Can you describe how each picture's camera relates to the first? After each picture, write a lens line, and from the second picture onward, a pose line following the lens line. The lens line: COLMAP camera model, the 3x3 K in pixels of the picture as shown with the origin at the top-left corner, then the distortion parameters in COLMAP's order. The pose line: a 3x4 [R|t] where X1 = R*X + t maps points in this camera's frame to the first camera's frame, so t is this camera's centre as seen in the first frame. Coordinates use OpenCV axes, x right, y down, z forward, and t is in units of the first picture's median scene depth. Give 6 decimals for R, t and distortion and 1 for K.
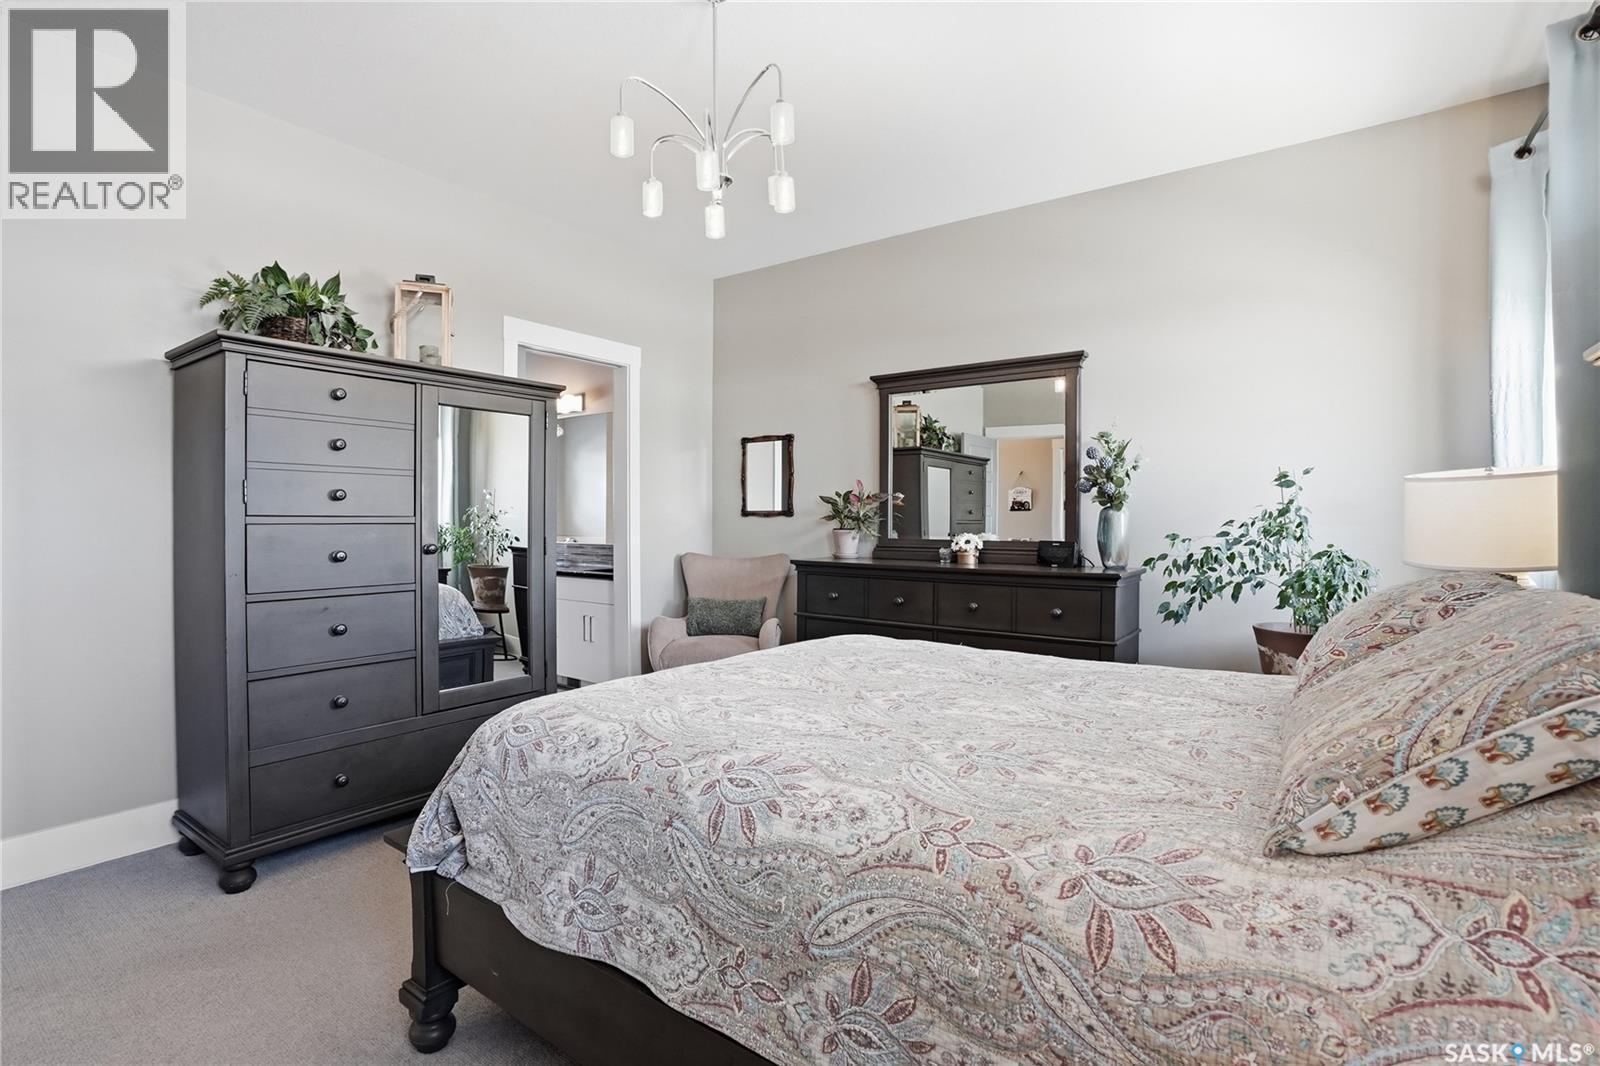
lens RADIAL K [[753.3, 0, 796.6], [0, 753.3, 524.3], [0, 0, 1]] dist [-0.072791, 0.027800]
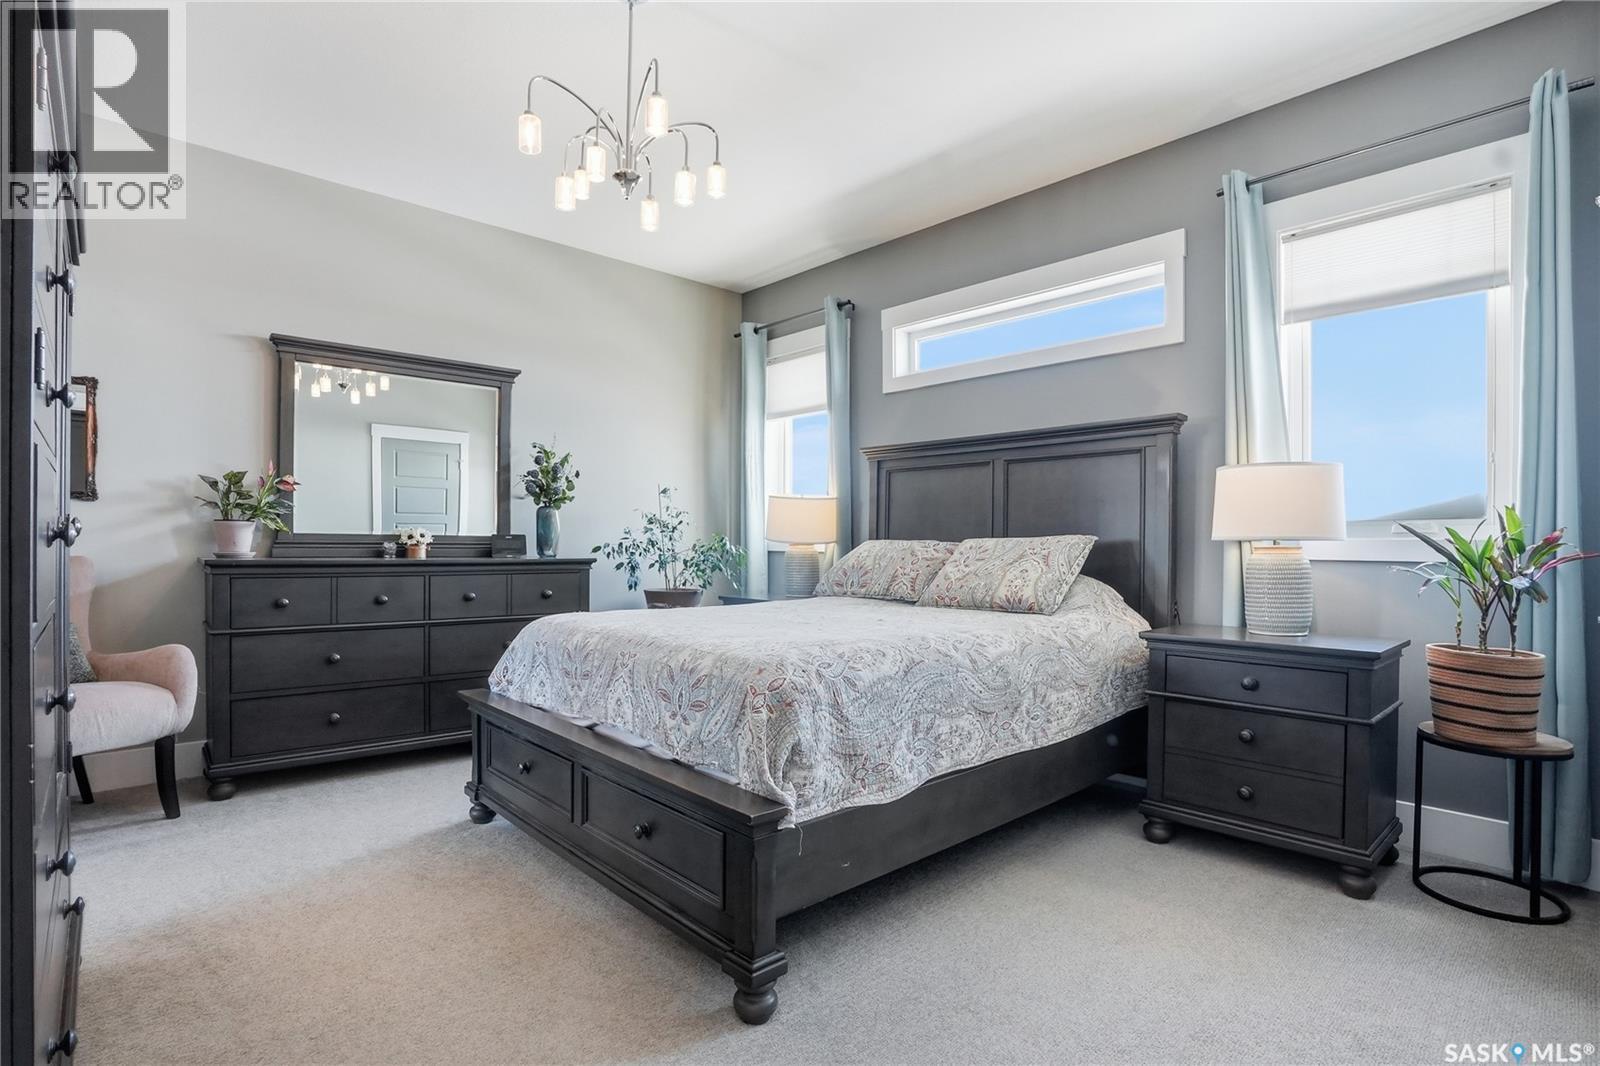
lens RADIAL K [[753.3, 0, 796.6], [0, 753.3, 524.3], [0, 0, 1]] dist [-0.072791, 0.027800]
pose [[0.213687, 0.021204, 0.976672, -1.764886], [-0.002546, 0.999773, -0.021148, 0.080333], [-0.976899, 0.002033, 0.213692, 0.873407]]
